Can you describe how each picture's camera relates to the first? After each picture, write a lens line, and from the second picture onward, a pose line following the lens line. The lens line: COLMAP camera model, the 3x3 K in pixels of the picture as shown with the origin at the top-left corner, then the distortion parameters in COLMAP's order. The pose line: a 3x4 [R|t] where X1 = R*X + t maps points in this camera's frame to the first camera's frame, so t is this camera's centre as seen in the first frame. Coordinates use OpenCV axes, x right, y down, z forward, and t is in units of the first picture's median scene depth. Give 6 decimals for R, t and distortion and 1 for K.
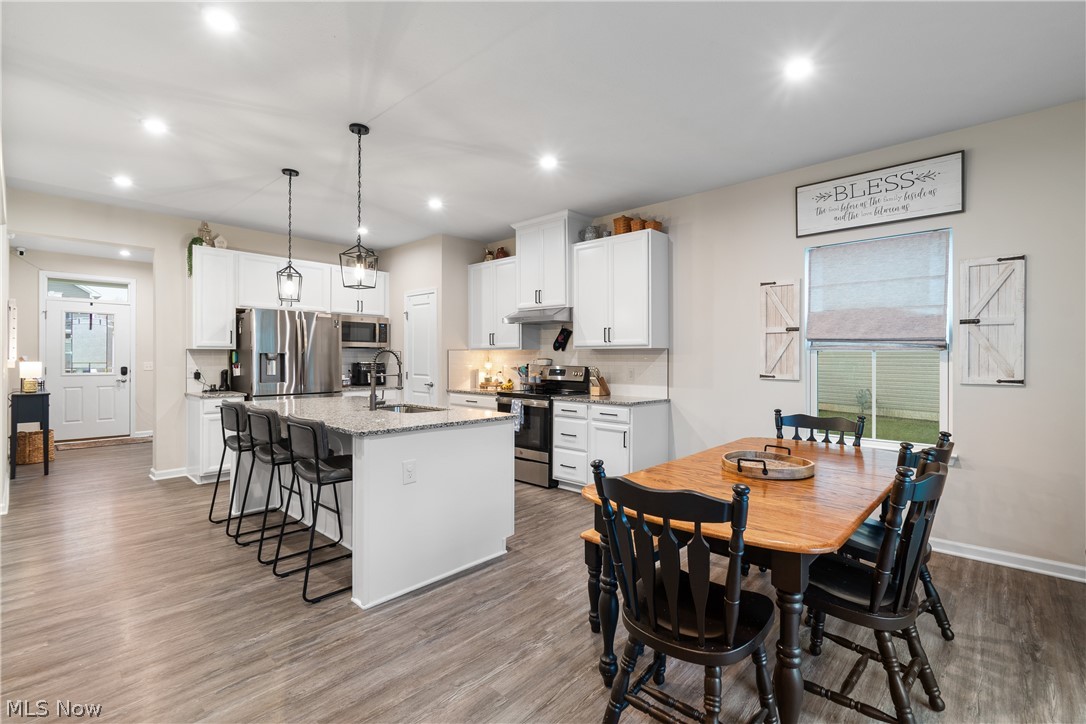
lens RADIAL K [[486.8, 0, 556.8], [0, 486.8, 358.6], [0, 0, 1]] dist [0.005477, -0.002574]
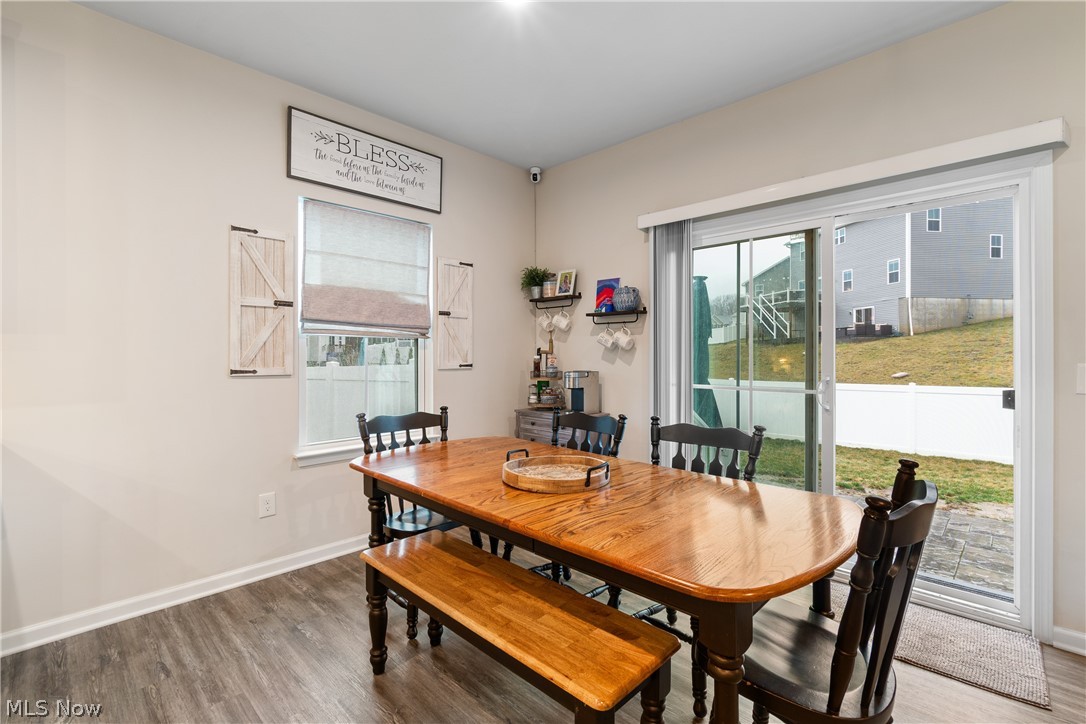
lens RADIAL K [[486.8, 0, 550.3], [0, 486.8, 356.6], [0, 0, 1]] dist [0.005477, -0.002574]
pose [[0.030562, -0.007082, 0.999508, -0.215193], [0.003074, 0.999971, 0.006991, 0.013567], [-0.999528, 0.002859, 0.030583, 0.583246]]
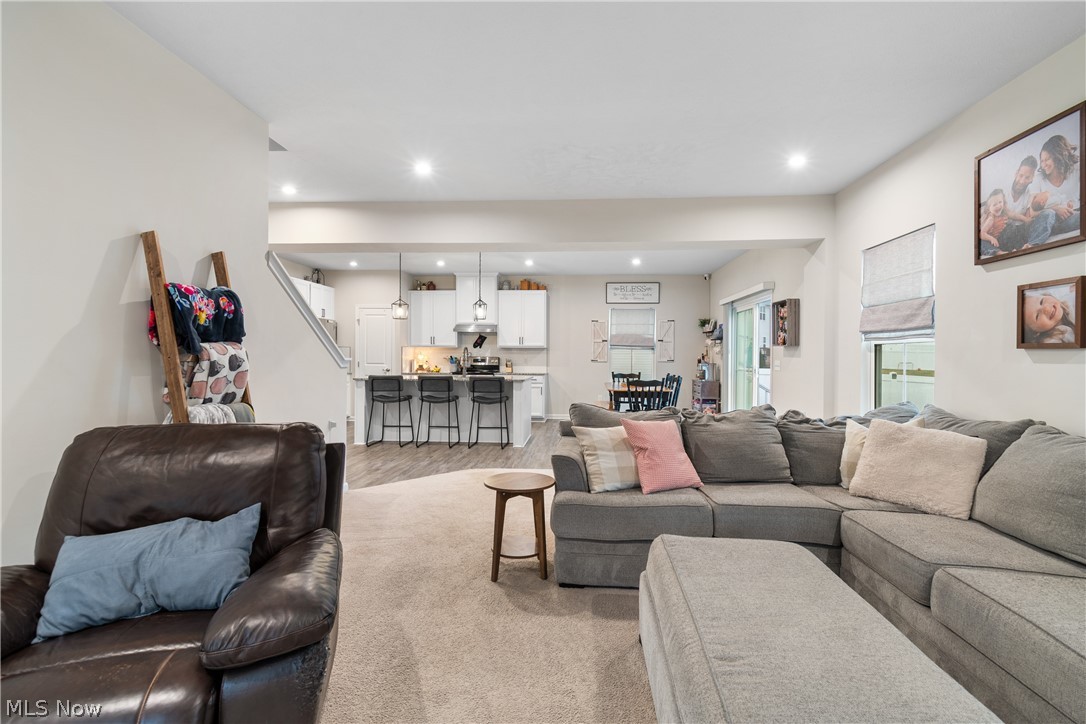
lens RADIAL K [[486.8, 0, 557.9], [0, 486.8, 358.1], [0, 0, 1]] dist [0.005477, -0.002574]
pose [[0.777713, -0.003173, 0.628611, -1.215384], [-0.001875, 0.999971, 0.007367, 0.008701], [-0.628616, -0.006908, 0.777685, -0.738557]]
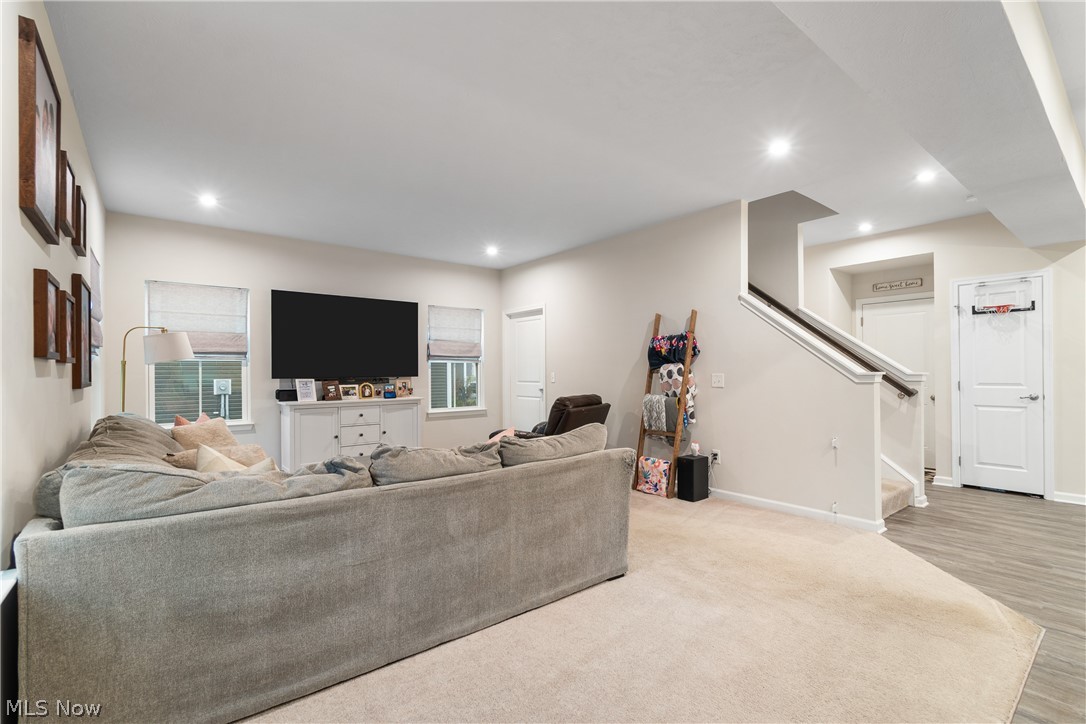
lens RADIAL K [[486.8, 0, 553.2], [0, 486.8, 372.2], [0, 0, 1]] dist [0.005477, -0.002574]
pose [[-0.147915, -0.001797, -0.988998, 0.122283], [0.004594, 0.999986, -0.002504, 0.017373], [0.988989, -0.004914, -0.147905, -0.035468]]
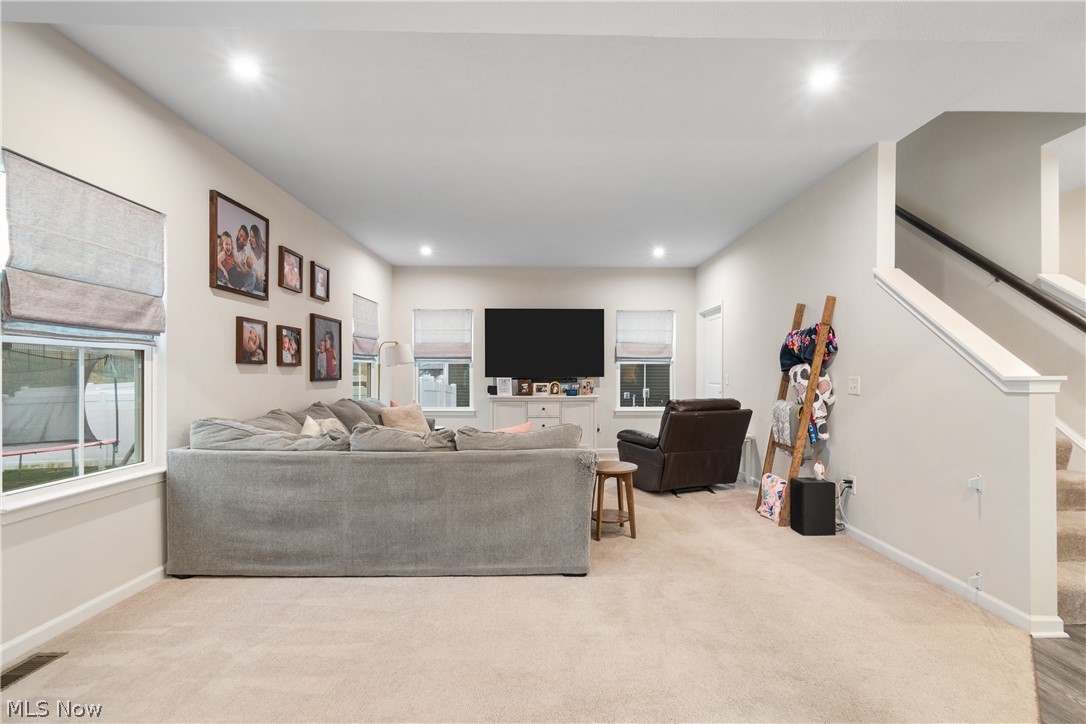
lens RADIAL K [[486.8, 0, 559.7], [0, 486.8, 374.9], [0, 0, 1]] dist [0.005477, -0.002574]
pose [[-0.720188, -0.002668, -0.693773, -0.082313], [-0.004511, 0.999989, 0.000836, 0.017734], [0.693764, 0.003732, -0.720193, 0.464678]]
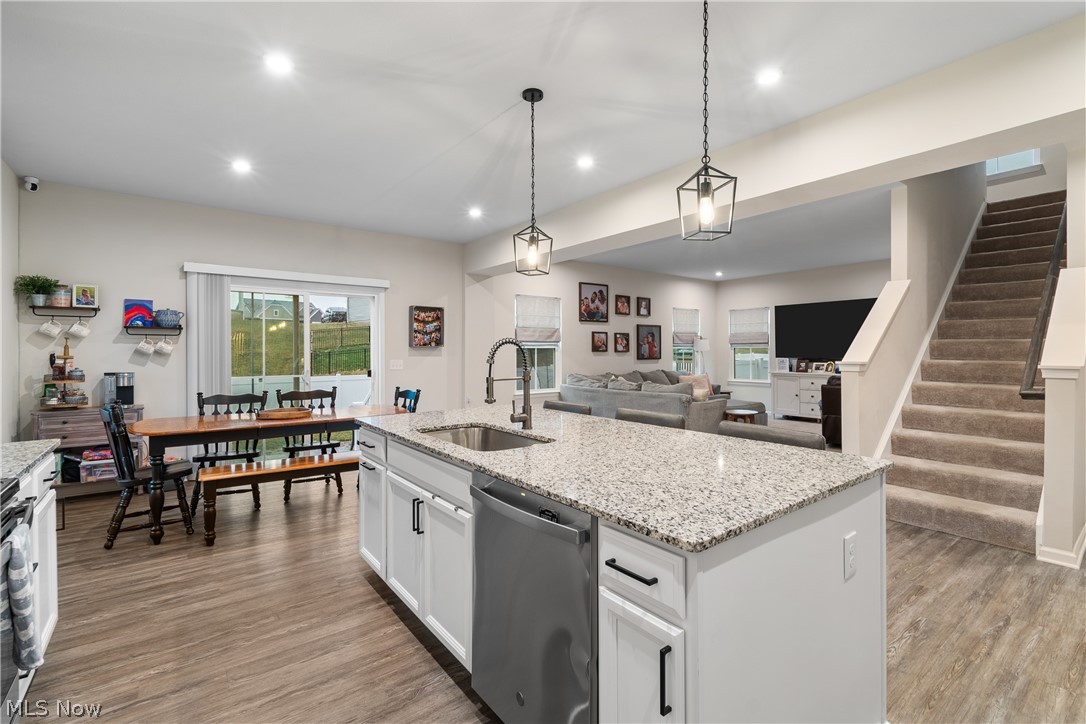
lens RADIAL K [[486.8, 0, 555.8], [0, 486.8, 352.0], [0, 0, 1]] dist [0.005477, -0.002574]
pose [[-0.986097, -0.000515, 0.166168, -0.478726], [-0.000196, 0.999998, 0.001942, -0.003040], [-0.166169, 0.001882, -0.986096, 1.510785]]
